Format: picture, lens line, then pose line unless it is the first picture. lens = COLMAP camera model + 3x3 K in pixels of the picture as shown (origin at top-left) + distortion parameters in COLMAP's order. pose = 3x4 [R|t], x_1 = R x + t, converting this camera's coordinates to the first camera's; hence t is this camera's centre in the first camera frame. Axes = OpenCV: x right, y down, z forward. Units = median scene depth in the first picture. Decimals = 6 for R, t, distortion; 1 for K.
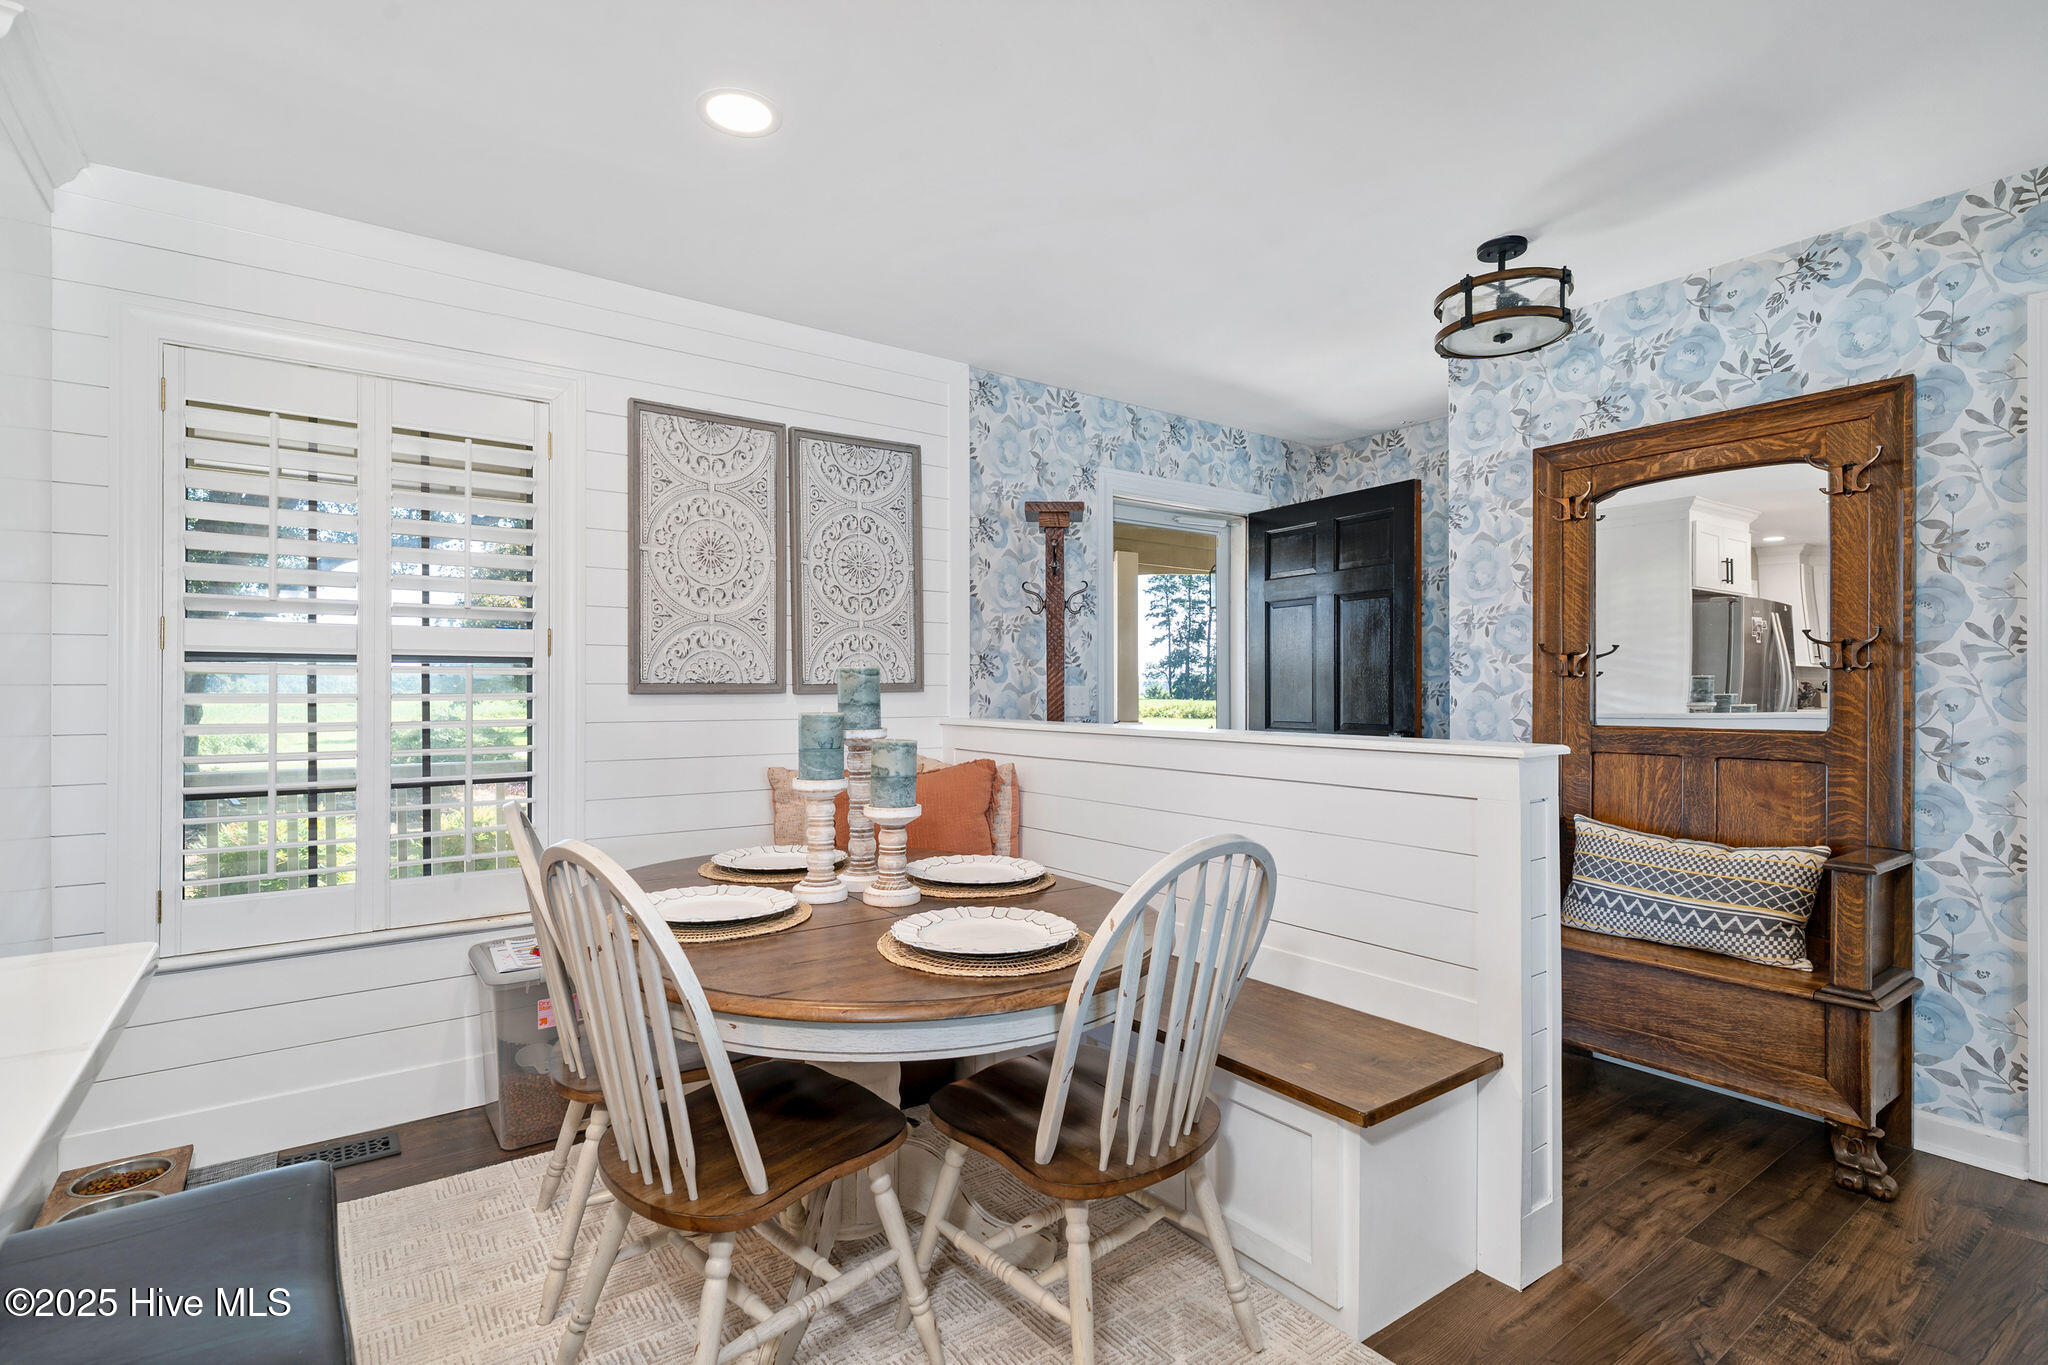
lens RADIAL K [[984.8, 0, 1016.2], [0, 984.8, 687.6], [0, 0, 1]] dist [0.000014, 0.001728]
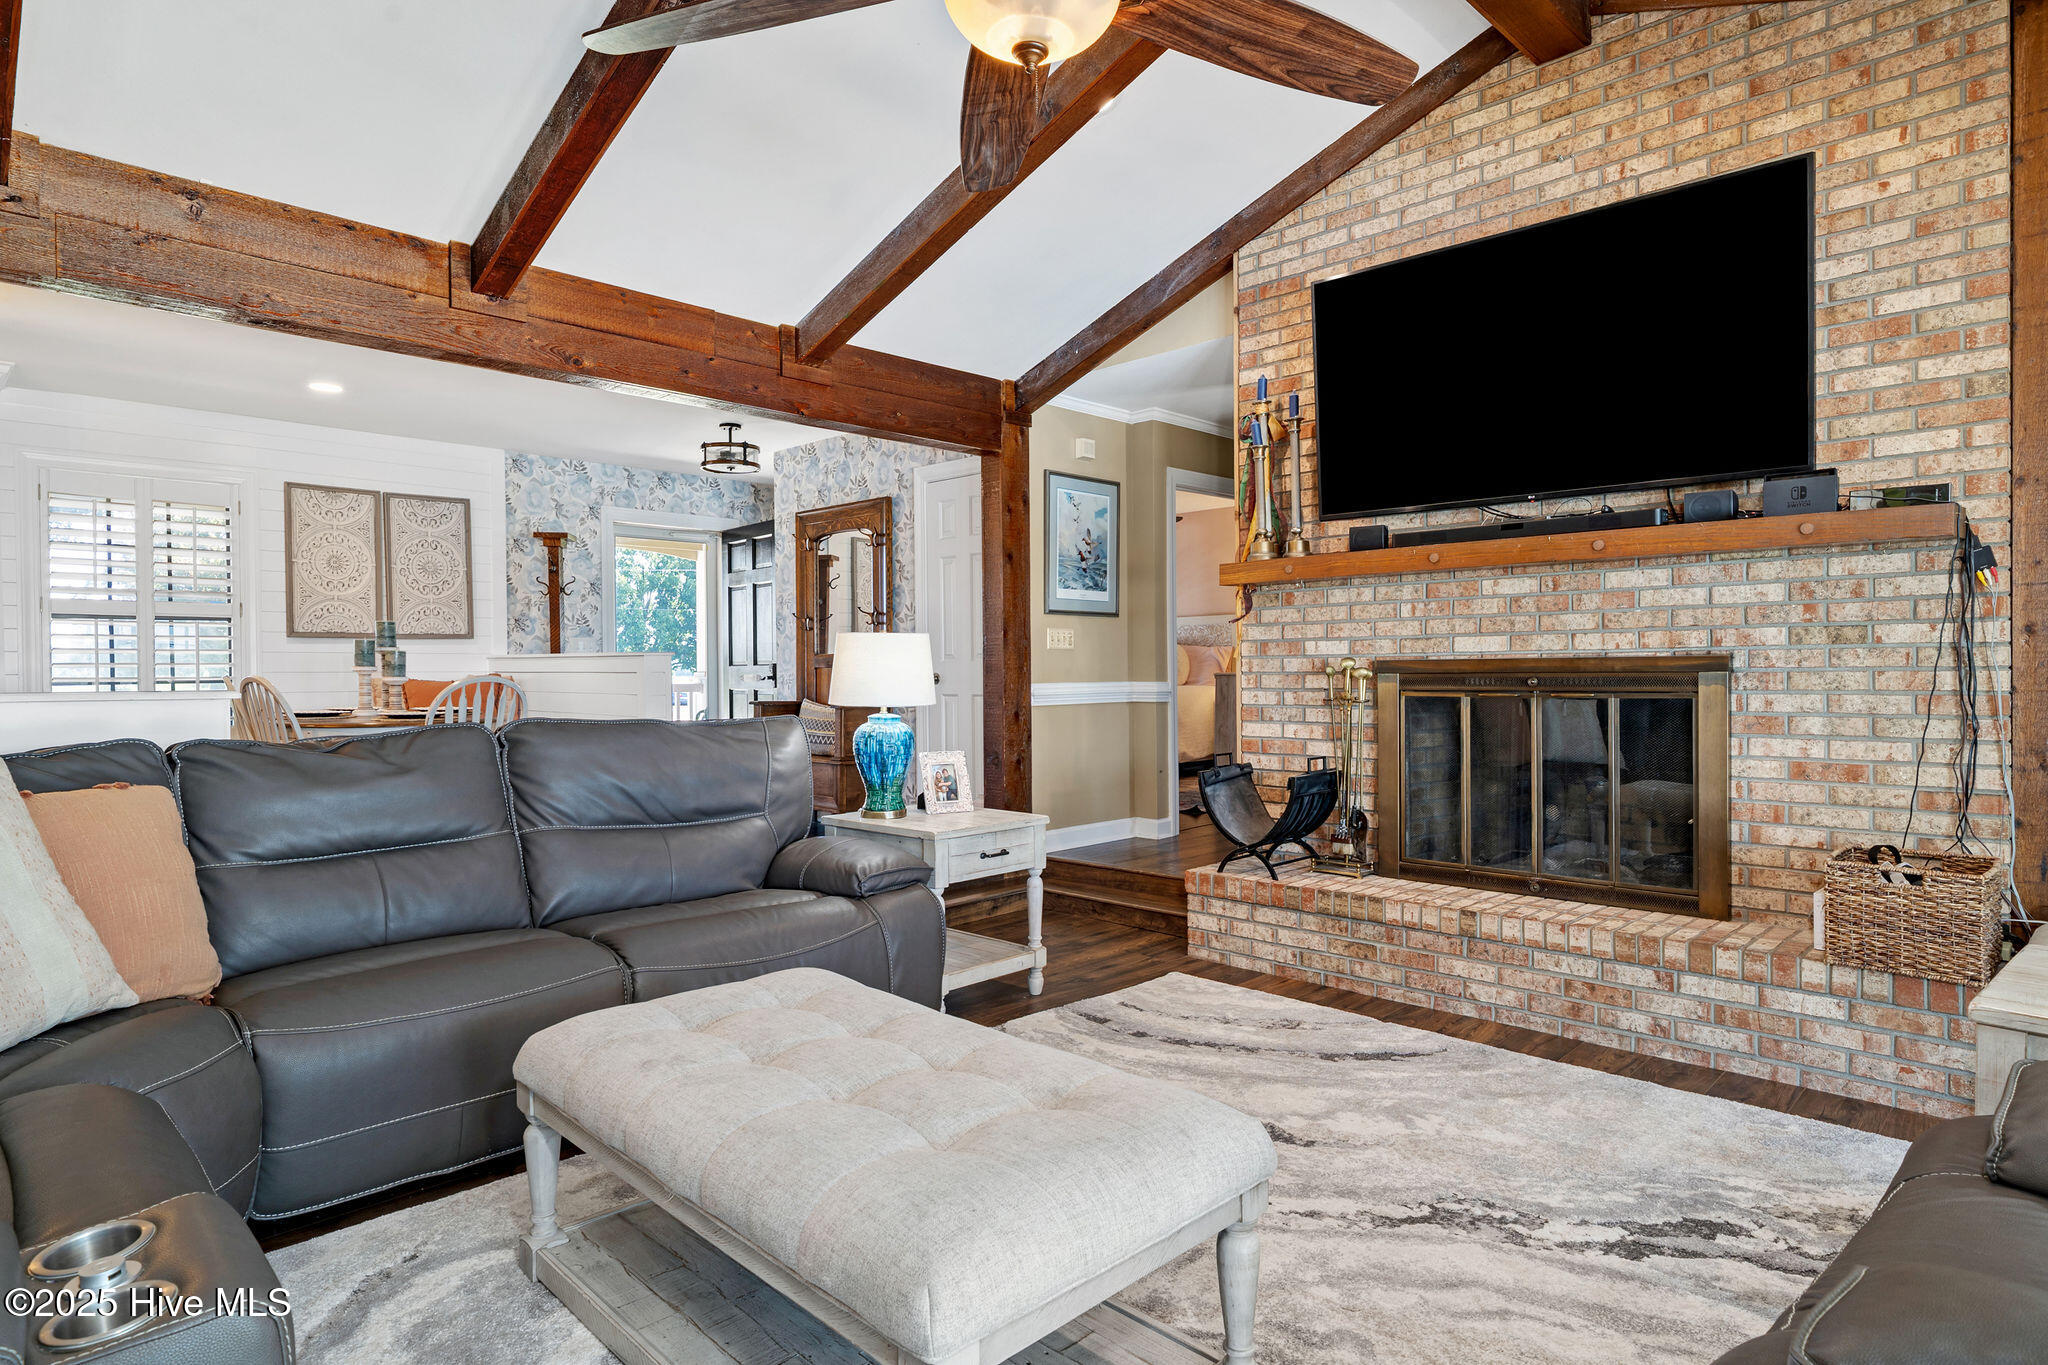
lens RADIAL K [[1164.4, 0, 1026.4], [0, 1164.4, 684.5], [0, 0, 1]] dist [0.009416, -0.000201]
pose [[0.987652, -0.005938, 0.156550, 0.662315], [0.003586, 0.999876, 0.015302, 0.068037], [-0.156621, -0.014552, 0.987552, -1.451161]]
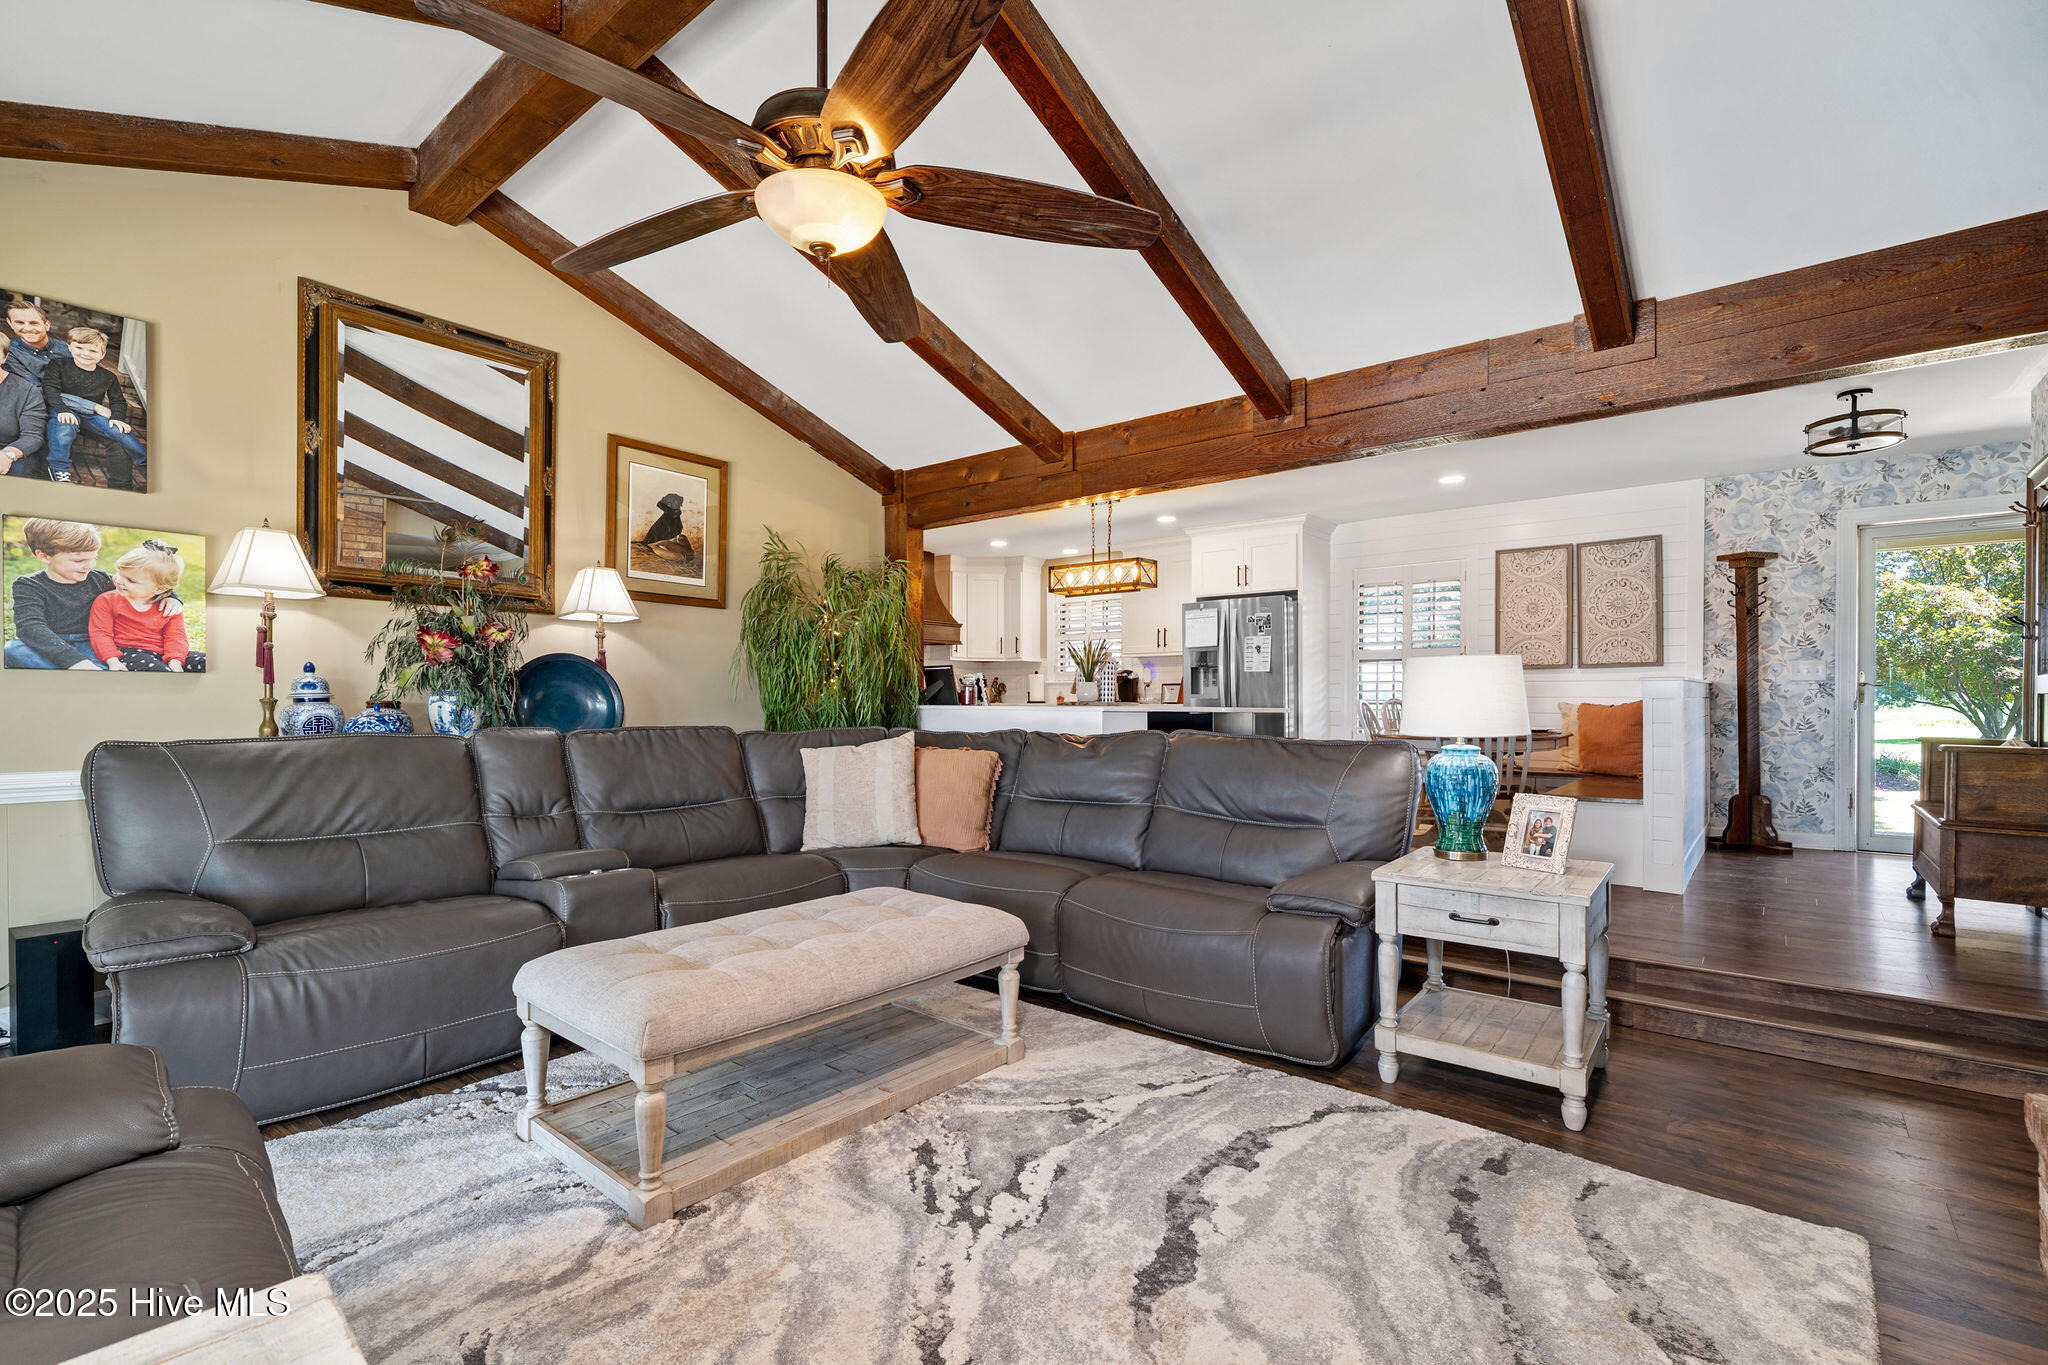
lens RADIAL K [[938.5, 0, 987.4], [0, 938.5, 713.6], [0, 0, 1]] dist [-0.001838, 0.000389]
pose [[0.212753, 0.015918, -0.976976, 1.631209], [0.001757, 0.999859, 0.016673, 0.073111], [0.977104, -0.005264, 0.212695, -0.741928]]
